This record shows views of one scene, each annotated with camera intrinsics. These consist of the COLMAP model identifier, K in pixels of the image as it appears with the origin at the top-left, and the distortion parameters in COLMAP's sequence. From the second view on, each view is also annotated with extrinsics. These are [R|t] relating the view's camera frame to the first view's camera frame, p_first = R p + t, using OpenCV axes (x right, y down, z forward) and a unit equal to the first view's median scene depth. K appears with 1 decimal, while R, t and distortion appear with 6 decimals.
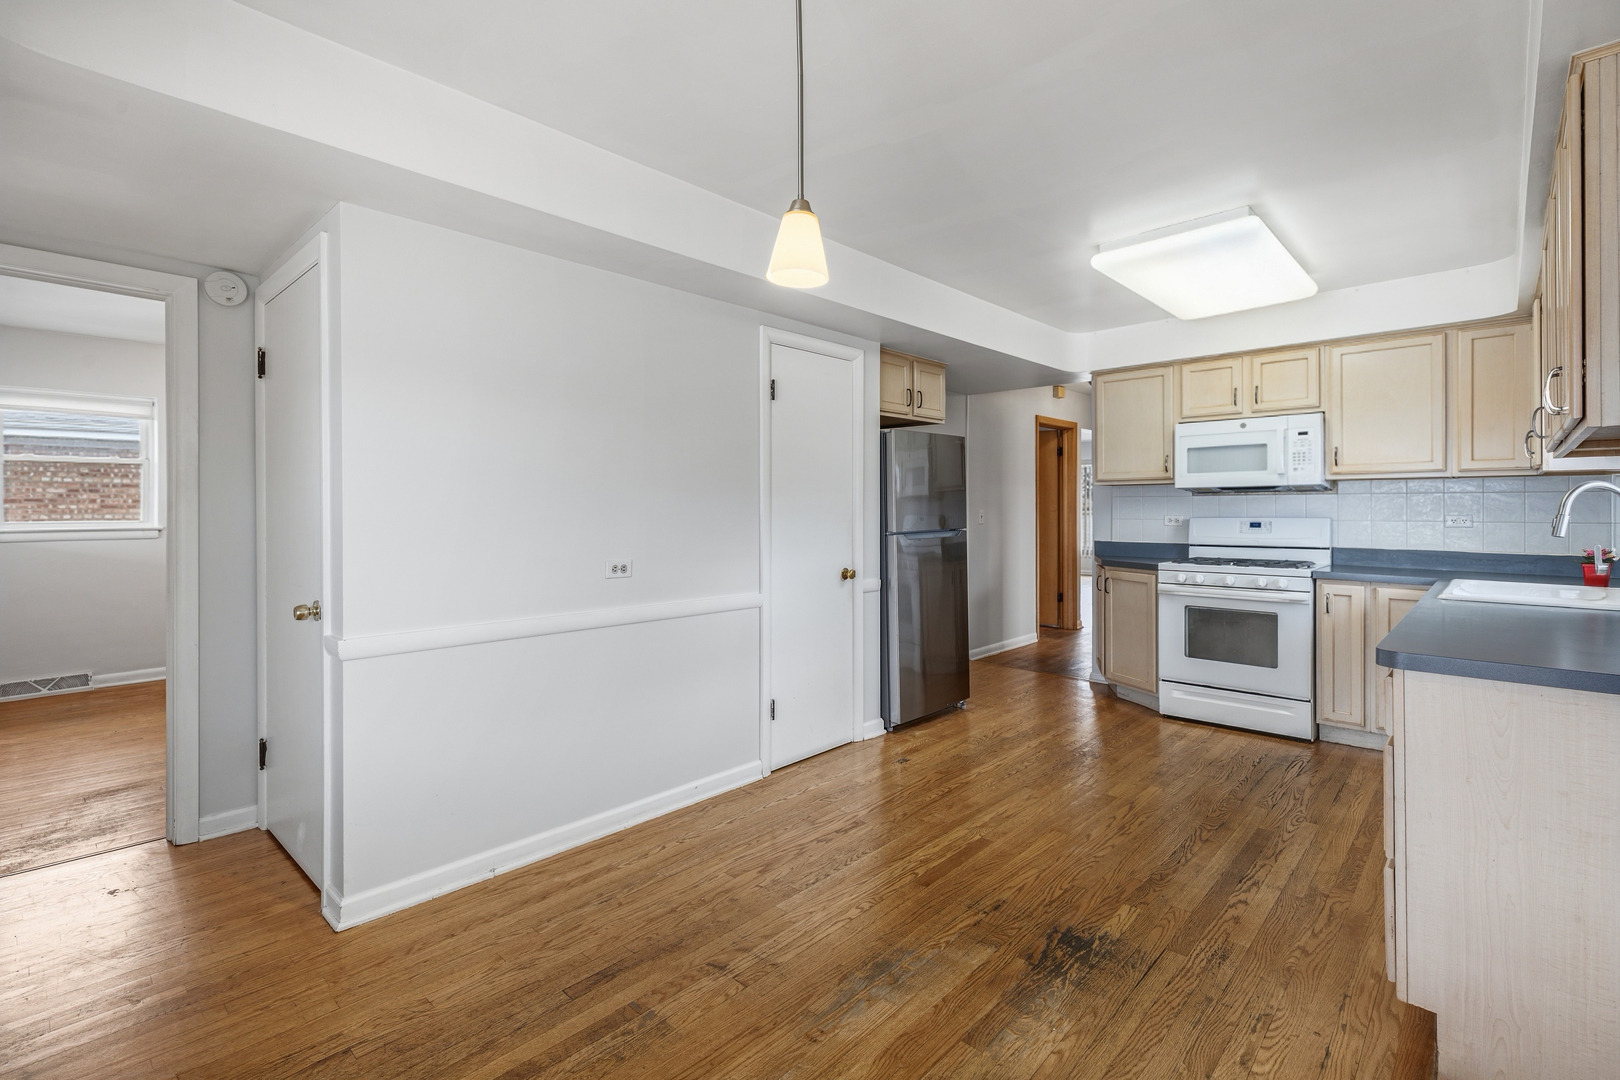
lens RADIAL K [[742.4, 0, 810.5], [0, 742.4, 504.3], [0, 0, 1]] dist [0.004390, 0.000344]
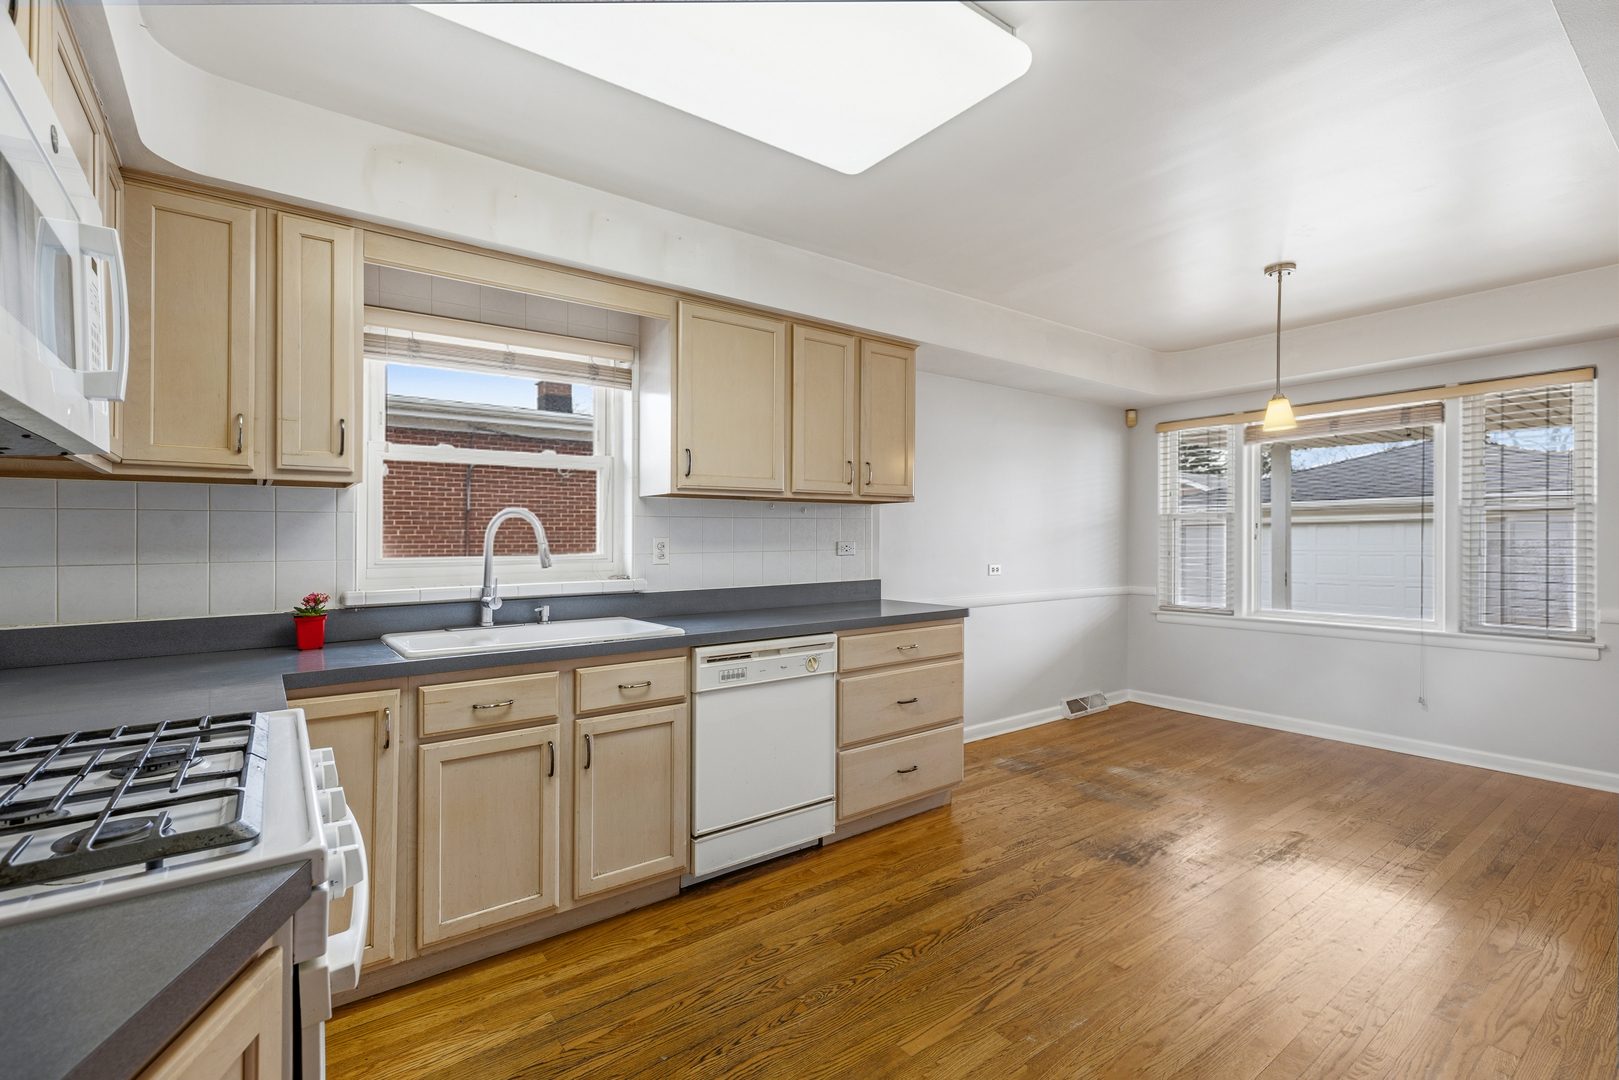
lens RADIAL K [[741.9, 0, 814.6], [0, 741.9, 543.1], [0, 0, 1]] dist [0.004390, 0.000344]
pose [[-0.986710, 0.005094, 0.162408, 0.603381], [0.004278, 0.999976, -0.005375, 0.029364], [-0.162432, -0.004609, -0.986709, 2.106861]]
